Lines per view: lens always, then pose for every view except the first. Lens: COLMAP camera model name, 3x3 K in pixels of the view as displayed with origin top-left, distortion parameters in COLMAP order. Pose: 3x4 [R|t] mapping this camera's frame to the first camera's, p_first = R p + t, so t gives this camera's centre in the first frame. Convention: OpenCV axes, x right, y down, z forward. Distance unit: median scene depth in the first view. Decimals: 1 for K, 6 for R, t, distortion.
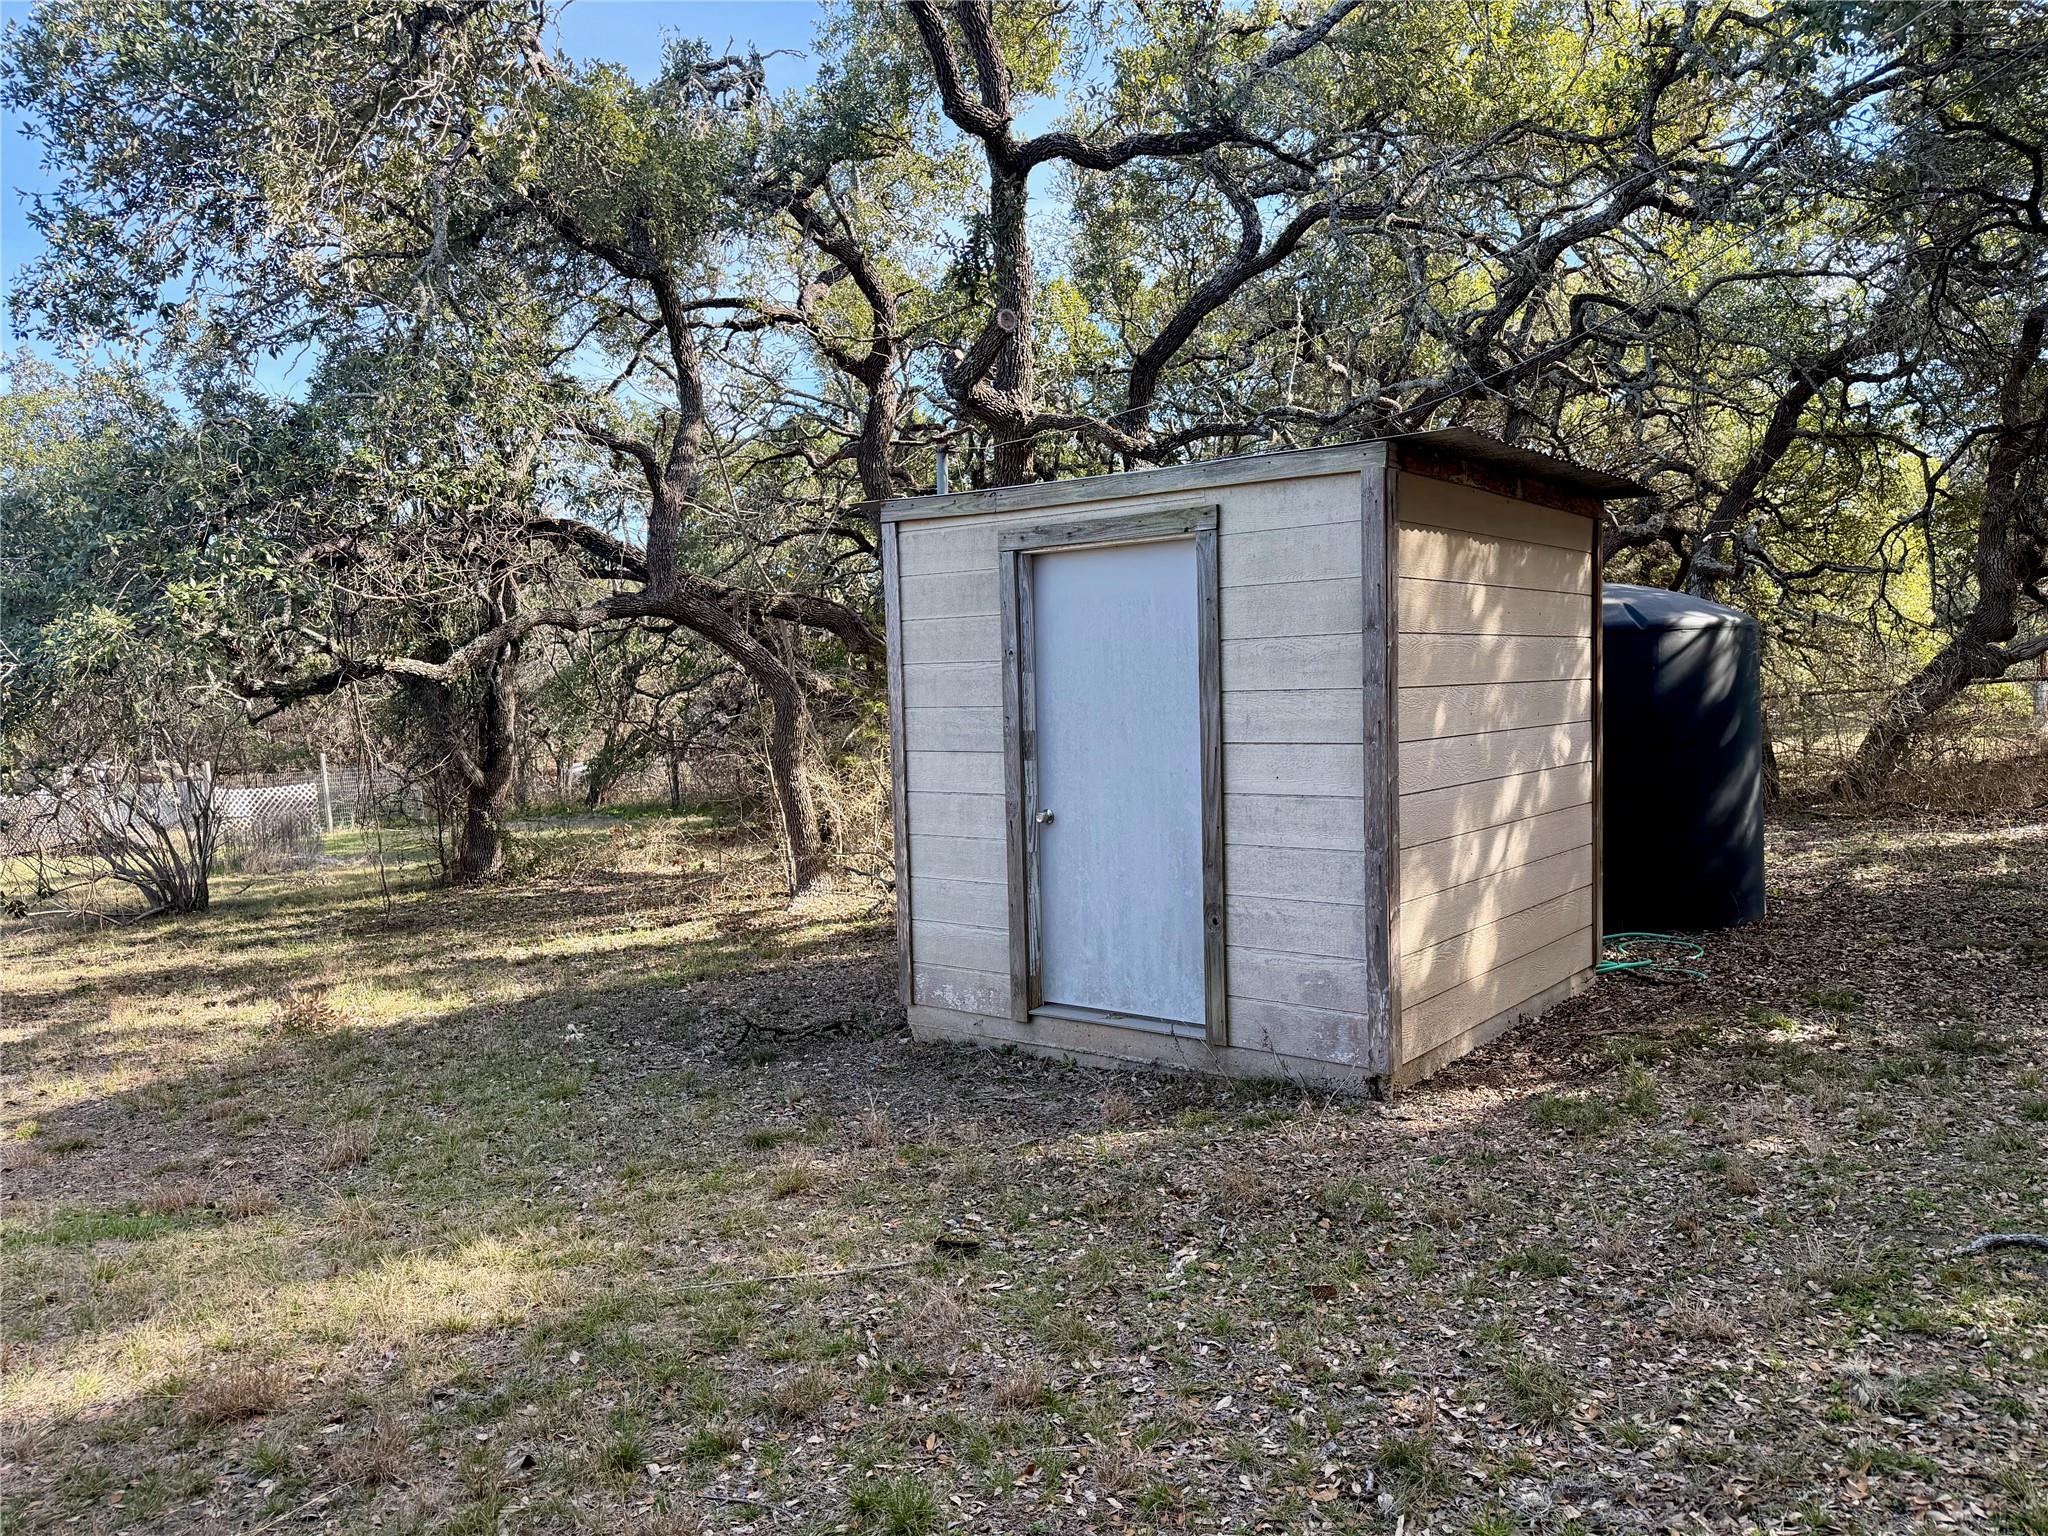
lens RADIAL K [[1479.0, 0, 1094.5], [0, 1479.0, 770.4], [0, 0, 1]] dist [0.069603, -0.089635]
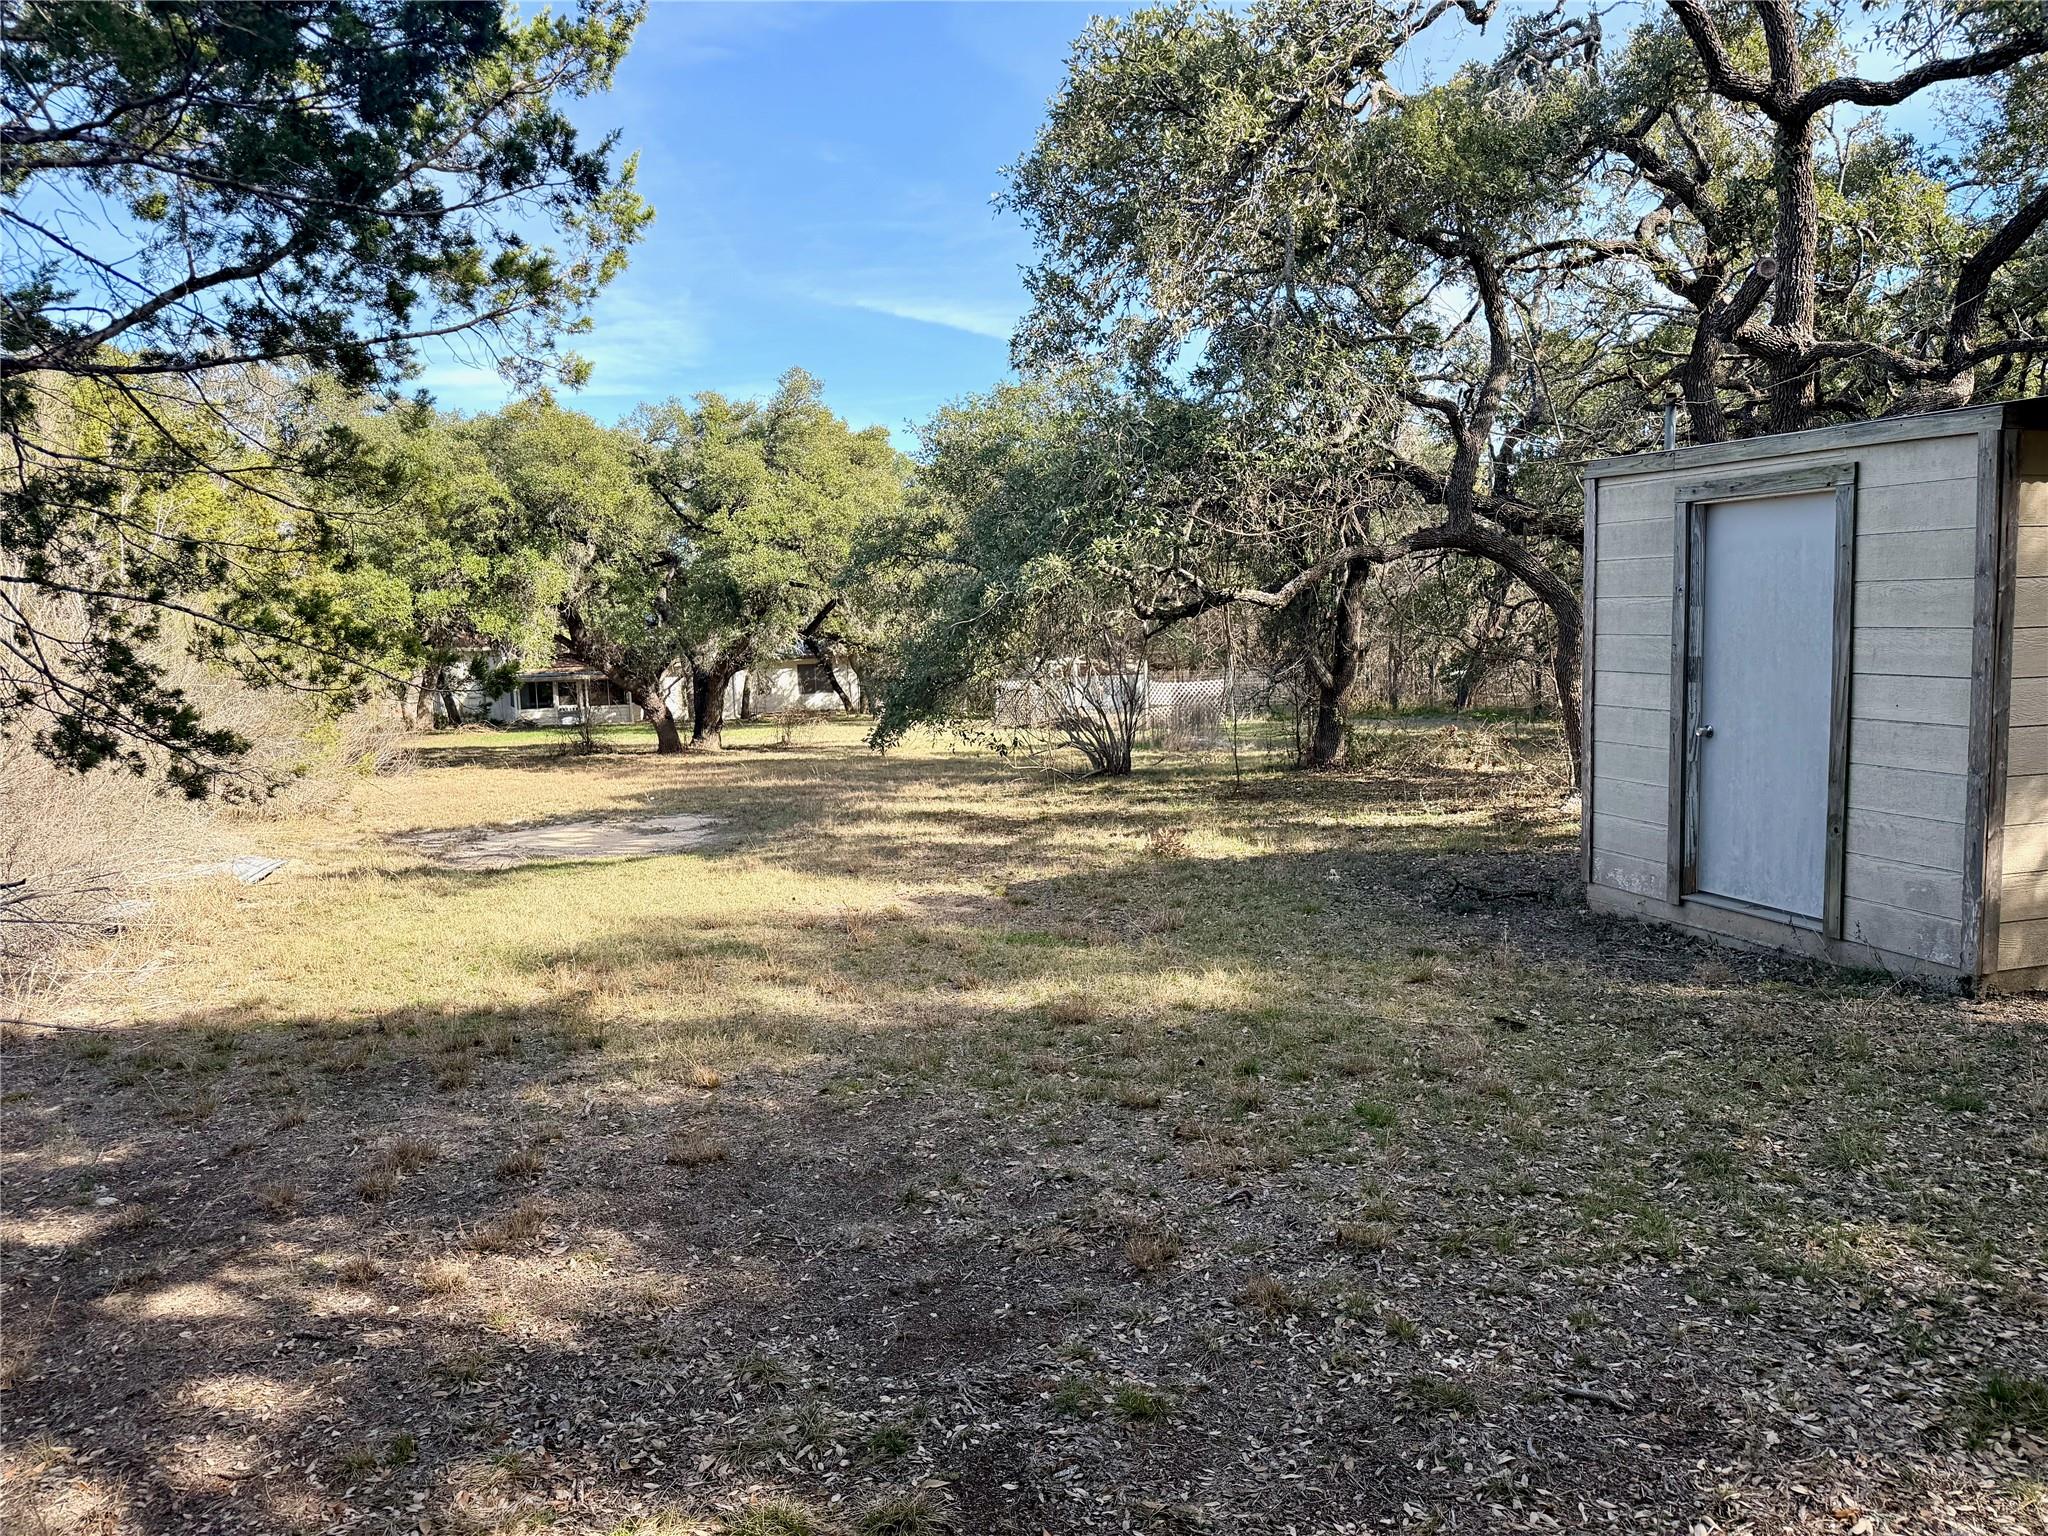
lens RADIAL K [[1449.8, 0, 1024.0], [0, 1449.8, 768.0], [0, 0, 1]] dist [-0.090506, 0.001103]
pose [[0.811452, 0.064280, -0.580874, 0.175736], [-0.026918, 0.996989, 0.072725, -0.006456], [0.583799, -0.043377, 0.810738, -0.210633]]
